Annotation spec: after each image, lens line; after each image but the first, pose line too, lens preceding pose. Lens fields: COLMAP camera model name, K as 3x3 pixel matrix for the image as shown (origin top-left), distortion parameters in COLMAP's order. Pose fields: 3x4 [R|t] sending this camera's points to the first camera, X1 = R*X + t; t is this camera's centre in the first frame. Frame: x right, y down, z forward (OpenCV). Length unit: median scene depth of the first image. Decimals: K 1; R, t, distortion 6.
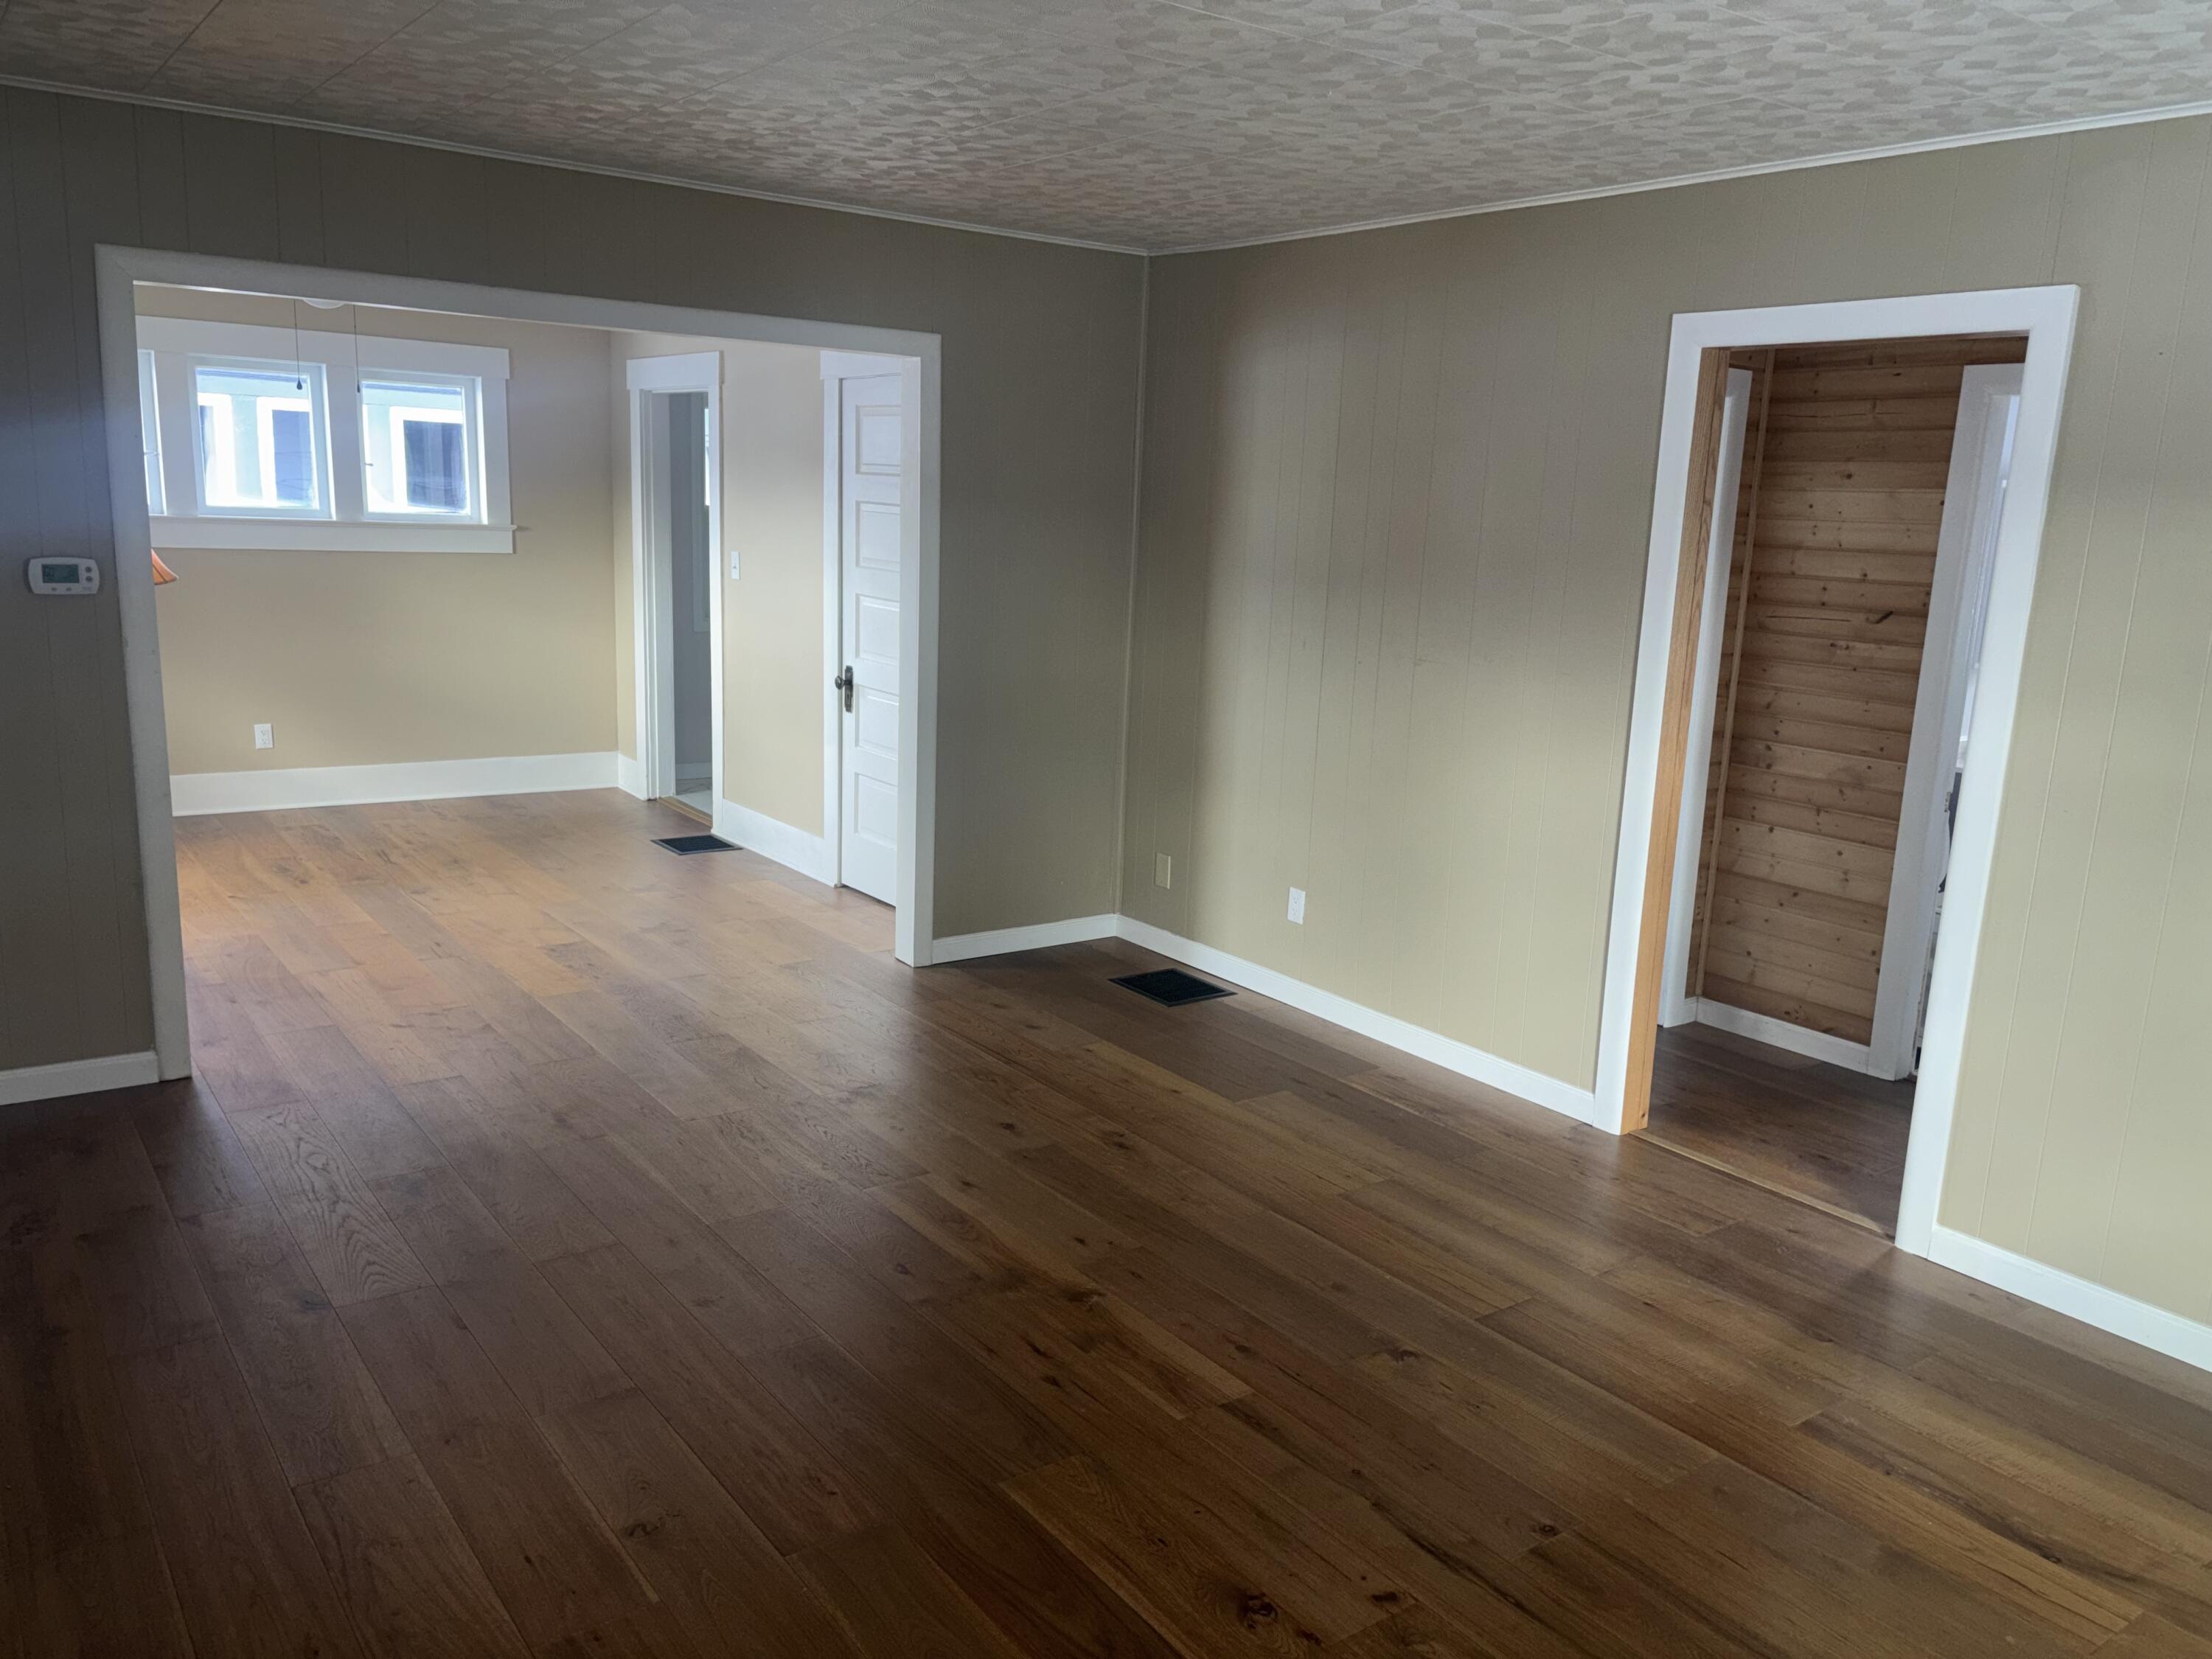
lens RADIAL K [[1656.0, 0, 1121.8], [0, 1656.0, 810.8], [0, 0, 1]] dist [0.037088, -0.015305]
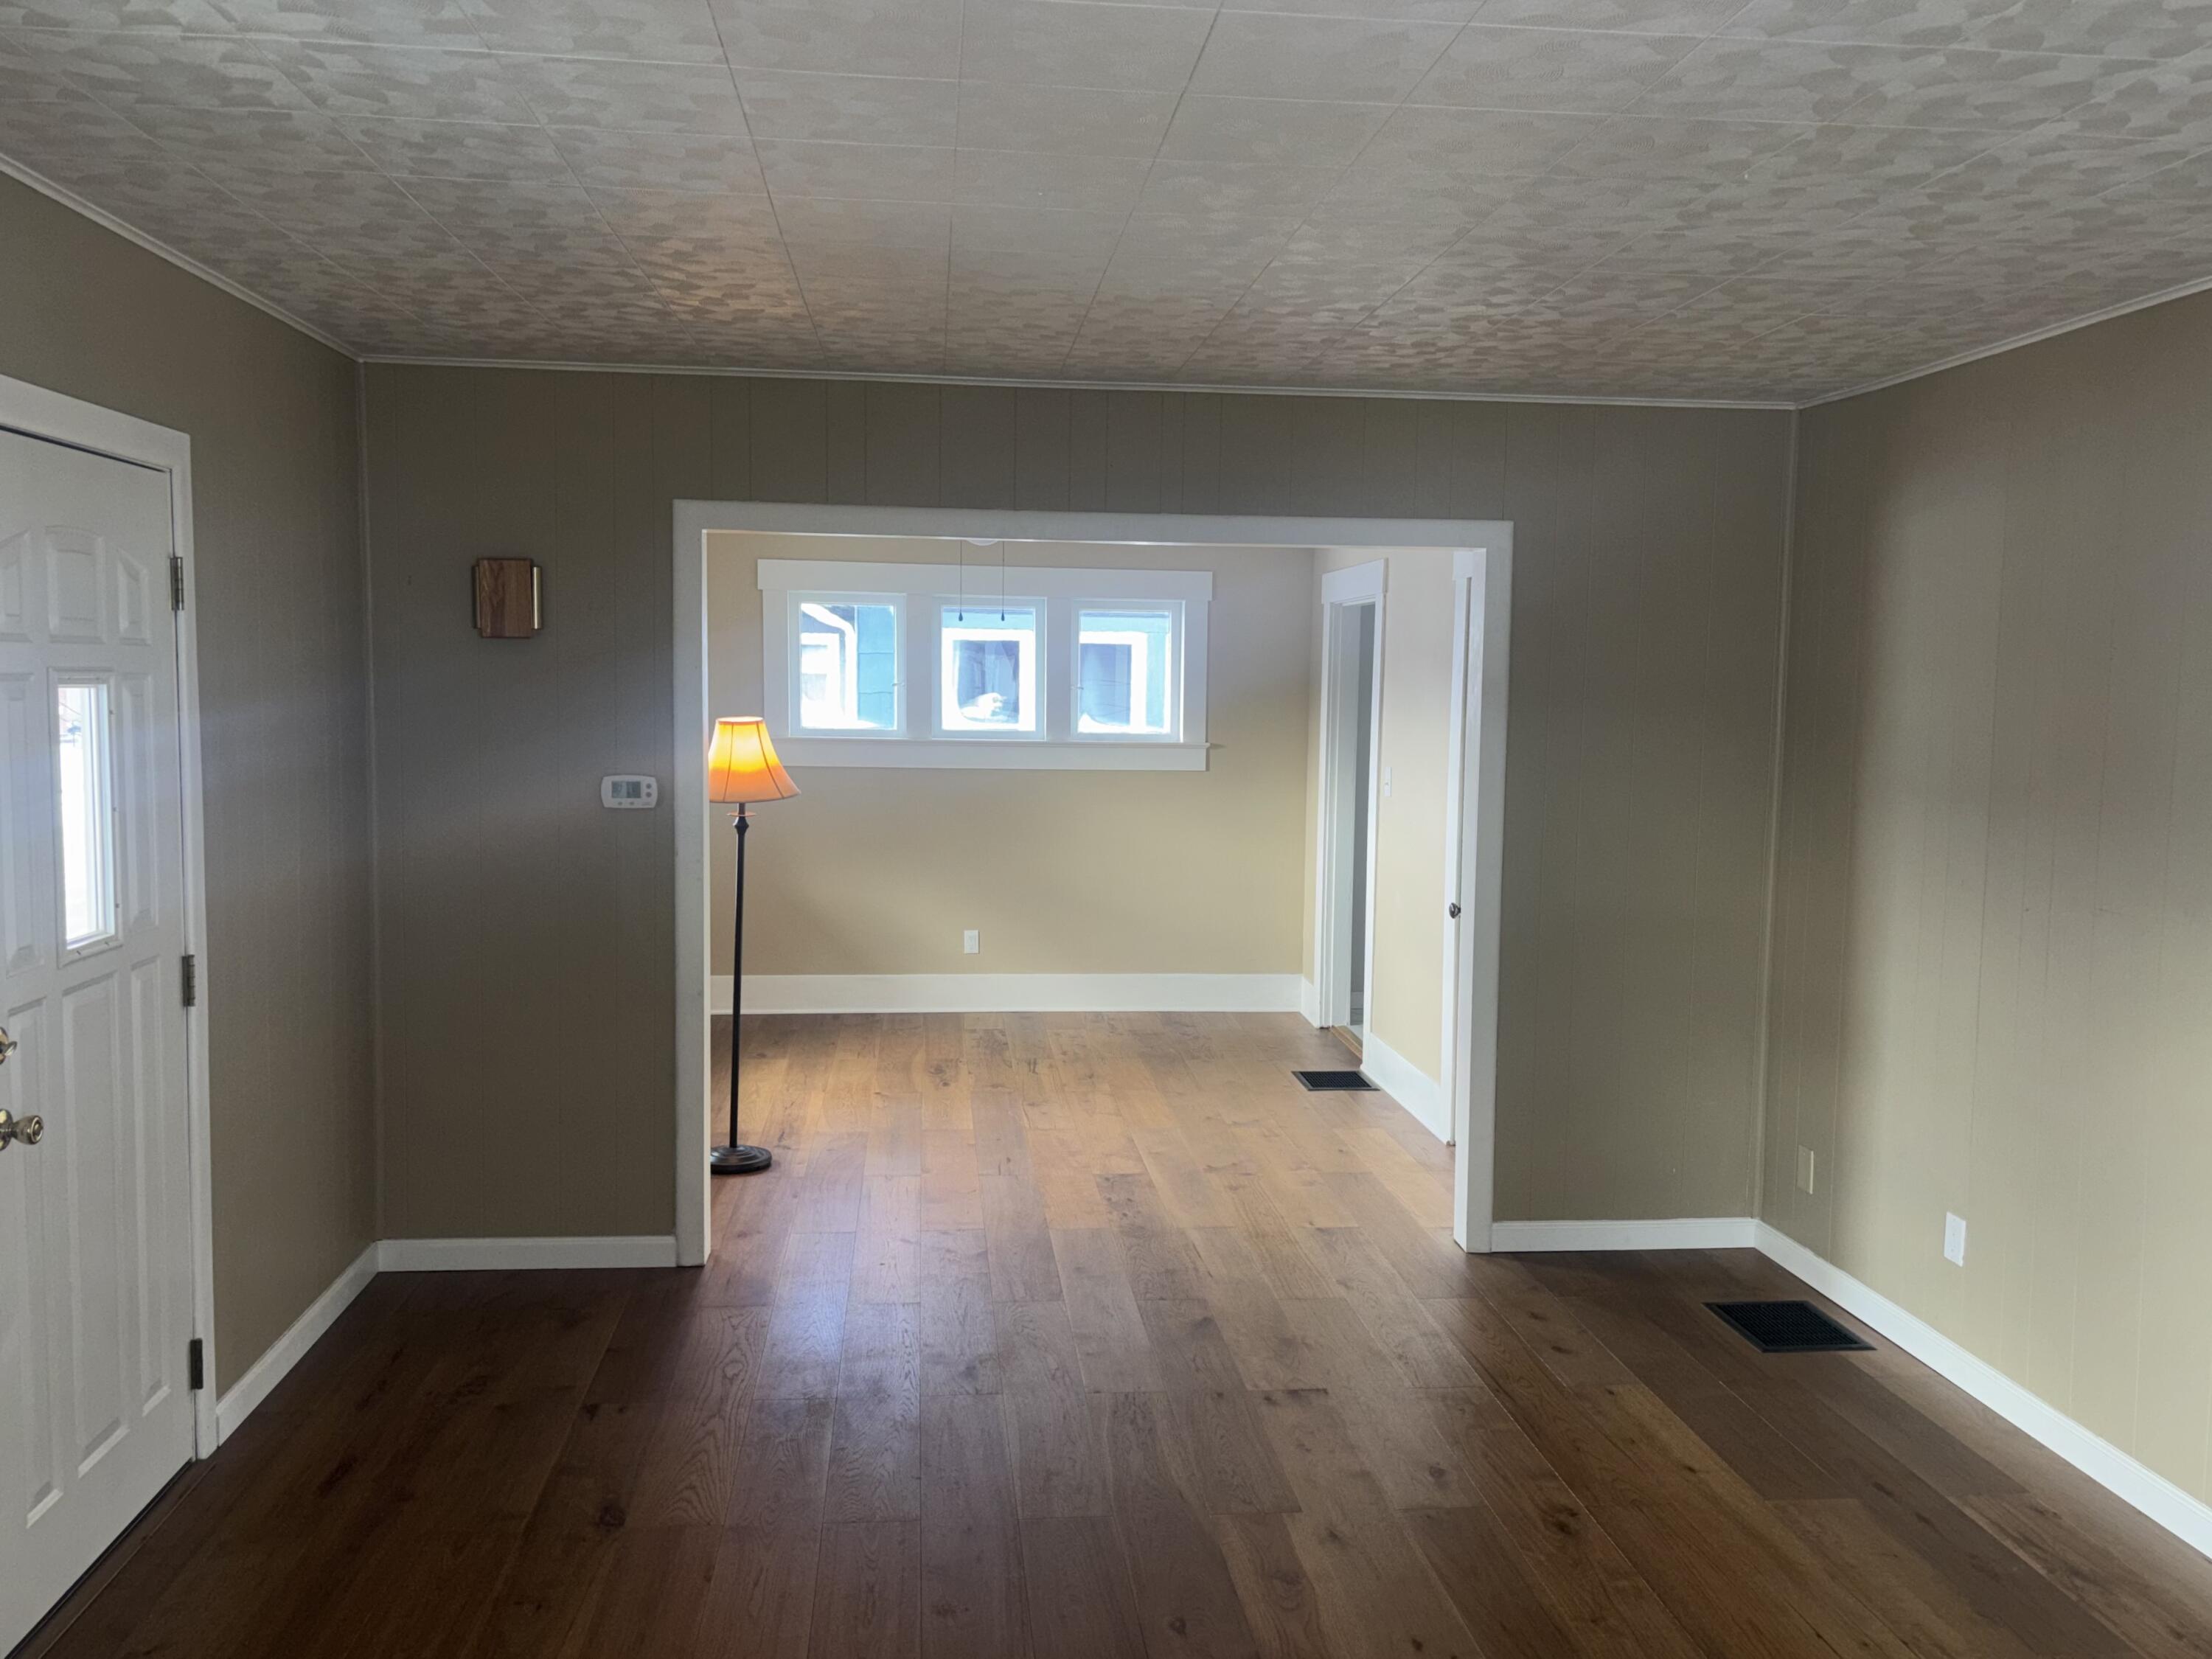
lens RADIAL K [[1747.5, 0, 1115.9], [0, 1747.5, 811.0], [0, 0, 1]] dist [0.056680, -0.073329]
pose [[0.863992, 0.009314, -0.503419, 0.168420], [-0.074920, 0.991077, -0.110245, -0.016017], [0.497900, 0.132967, 0.856980, 0.114327]]
